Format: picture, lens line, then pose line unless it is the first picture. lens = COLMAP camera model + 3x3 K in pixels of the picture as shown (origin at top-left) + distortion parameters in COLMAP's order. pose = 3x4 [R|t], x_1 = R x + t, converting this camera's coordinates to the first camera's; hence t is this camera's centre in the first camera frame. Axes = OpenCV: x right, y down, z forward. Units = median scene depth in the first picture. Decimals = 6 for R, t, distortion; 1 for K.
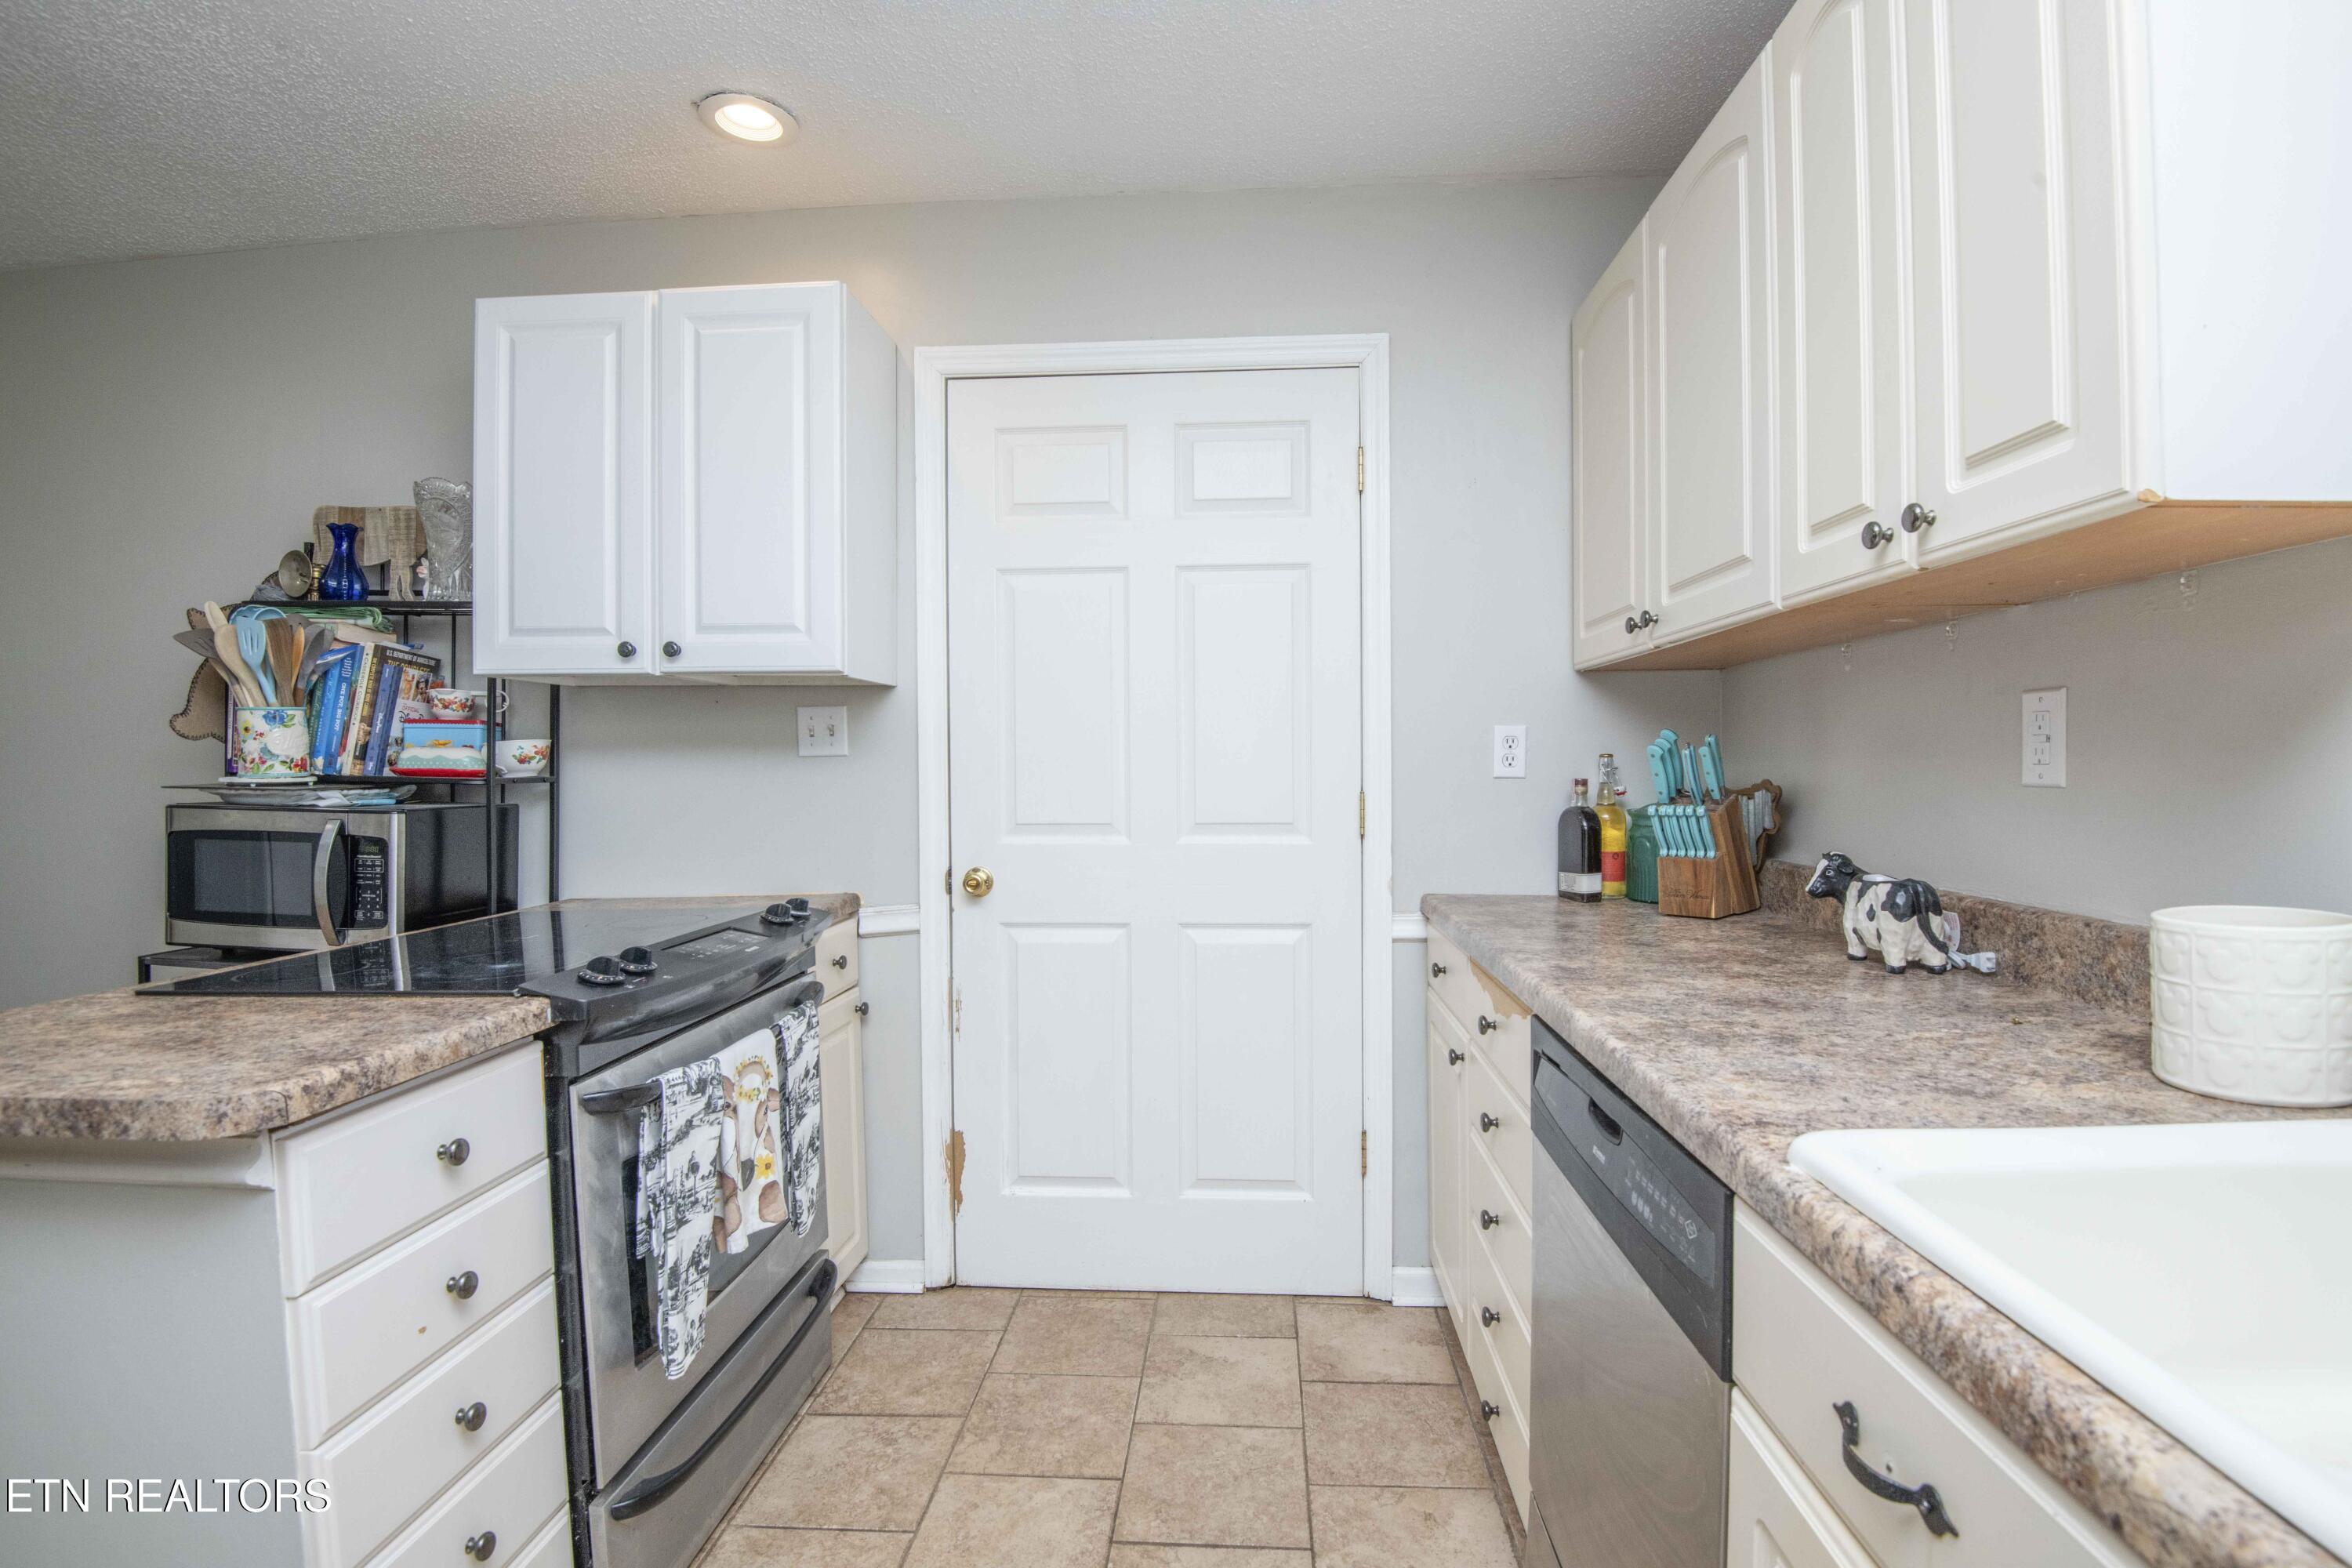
lens RADIAL K [[1087.2, 0, 1176.0], [0, 1087.2, 784.0], [0, 0, 1]] dist [0.000829, -0.030696]
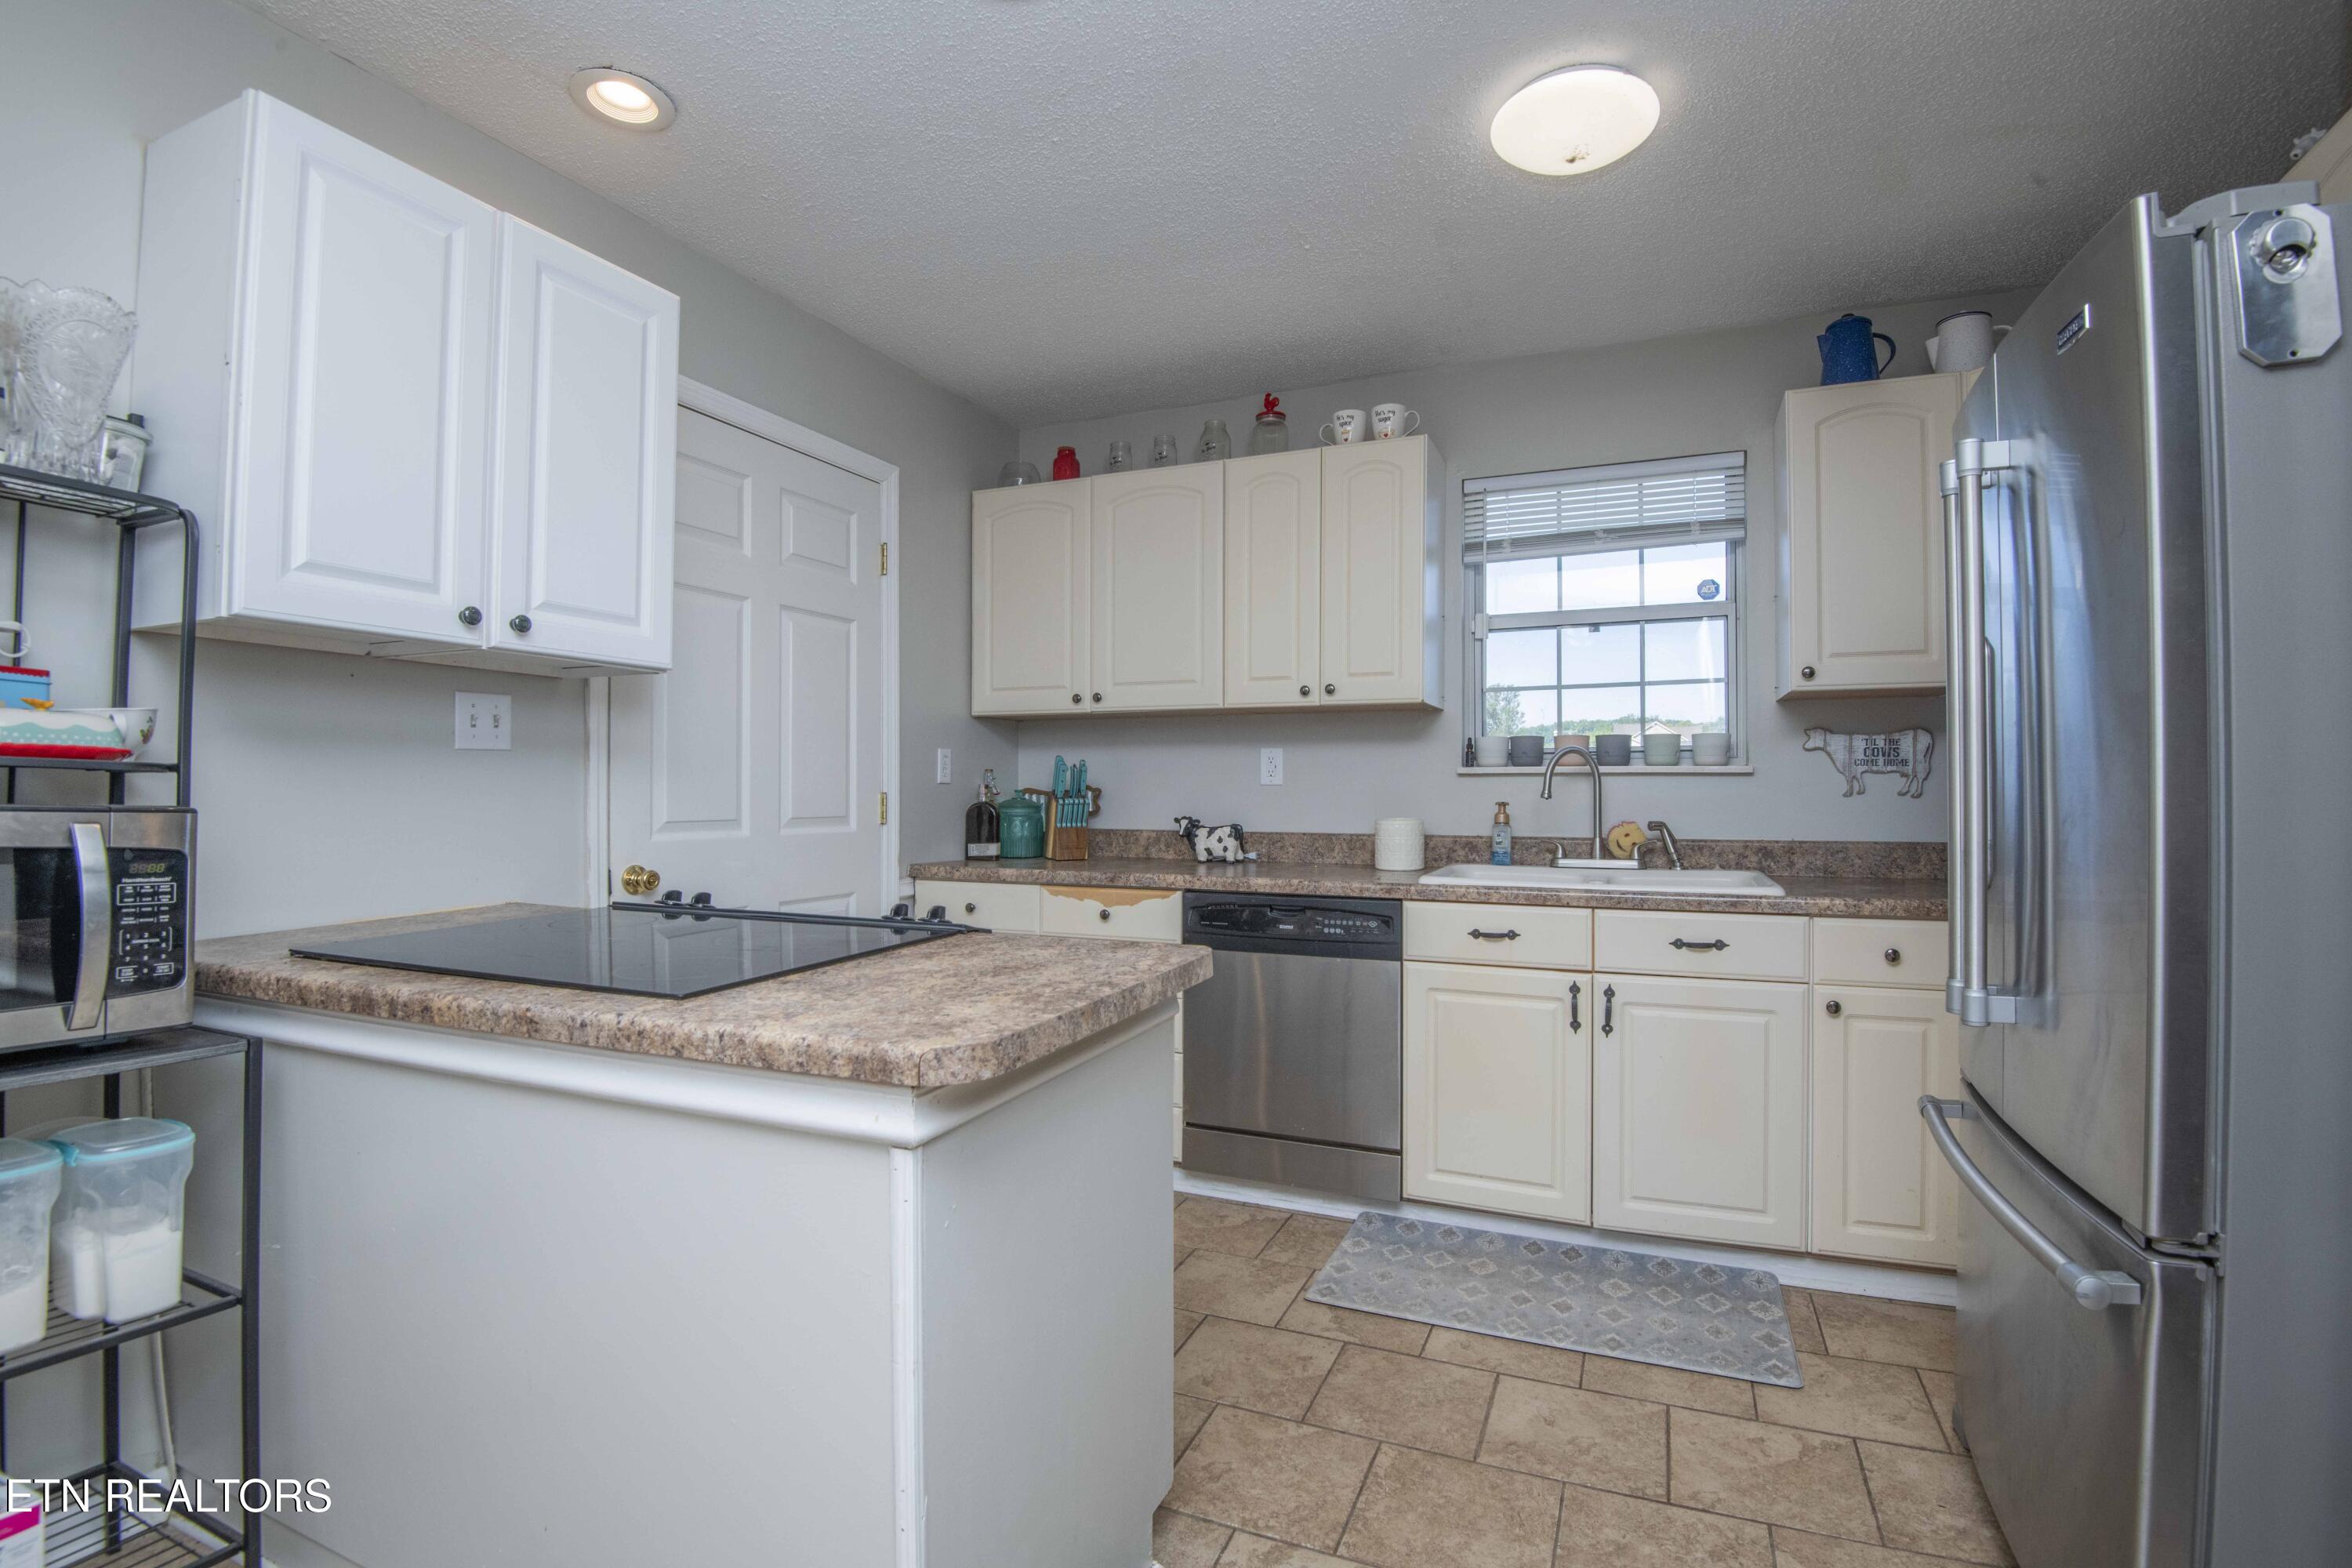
lens RADIAL K [[1092.3, 0, 1176.0], [0, 1092.3, 784.0], [0, 0, 1]] dist [-0.043631, 0.000001]
pose [[0.341422, 0.011863, 0.939835, -1.178007], [0.011283, 0.999797, -0.016719, 0.028770], [-0.939842, 0.016313, 0.341219, 0.217125]]
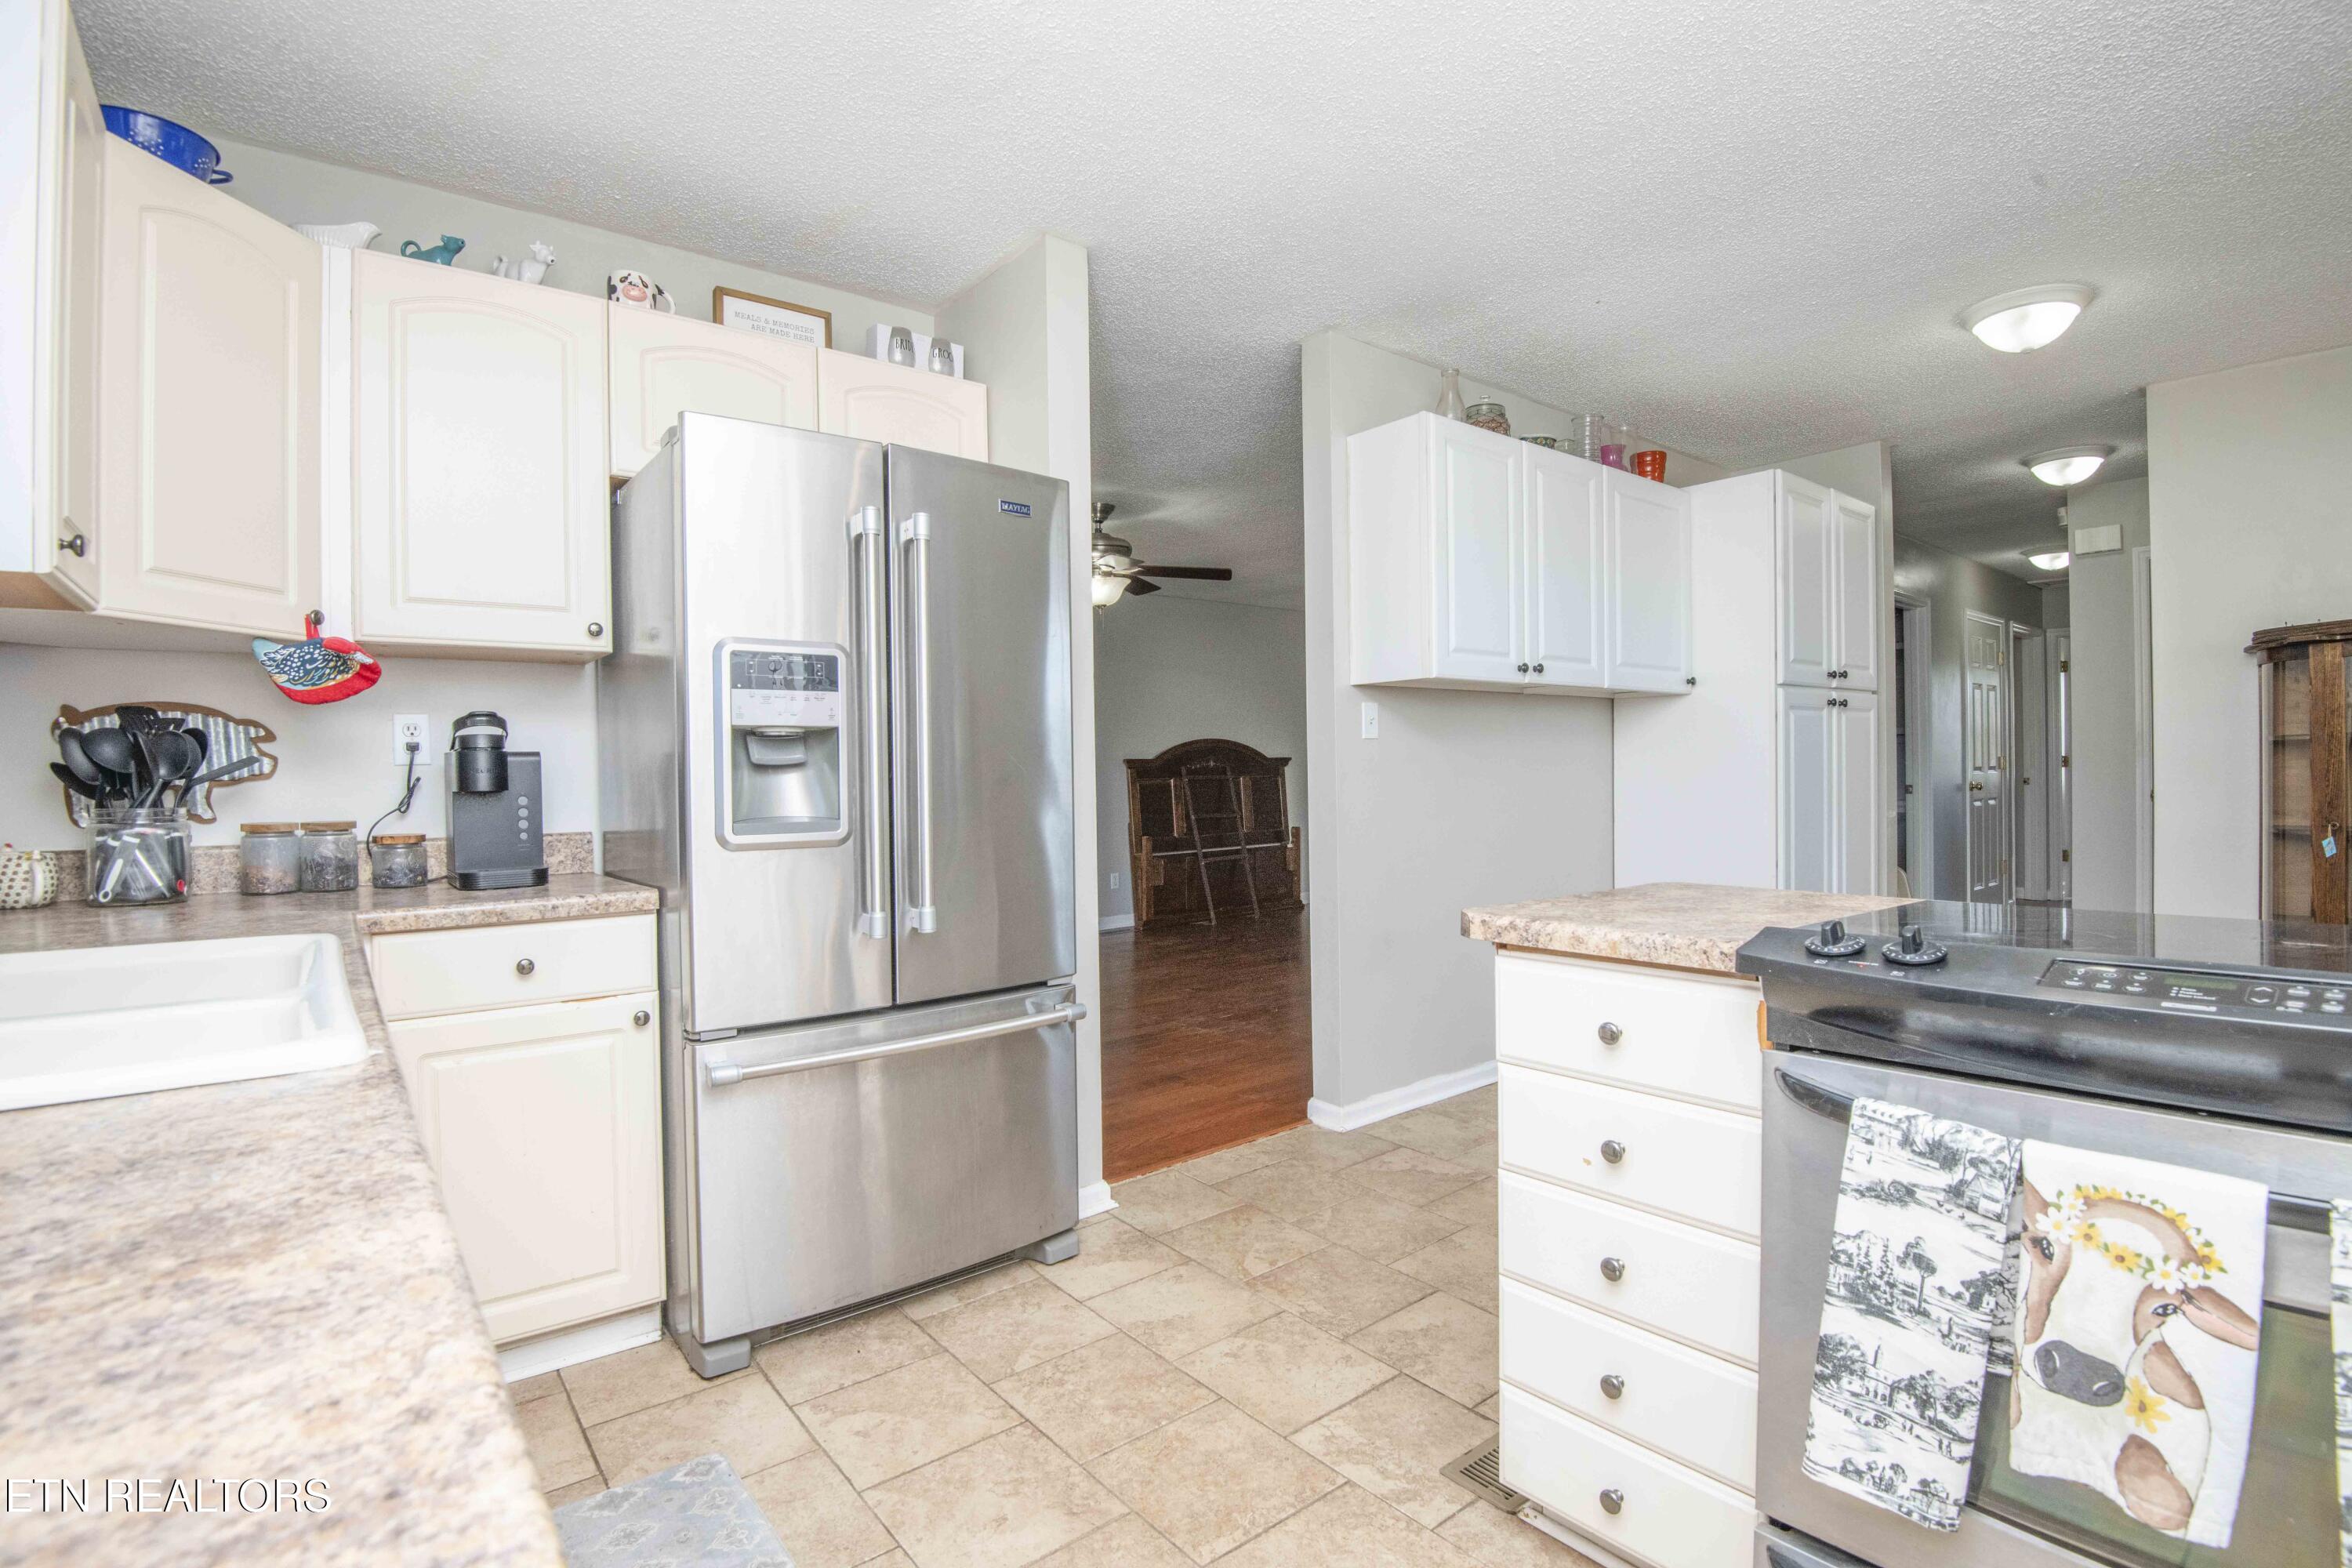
lens RADIAL K [[1082.8, 0, 1187.2], [0, 1082.8, 781.8], [0, 0, 1]] dist [-0.004535, -0.024534]
pose [[-0.728478, 0.024813, -0.684620, 0.273678], [0.011730, 0.999649, 0.023749, 0.021289], [0.684969, 0.009270, -0.728513, 0.910022]]
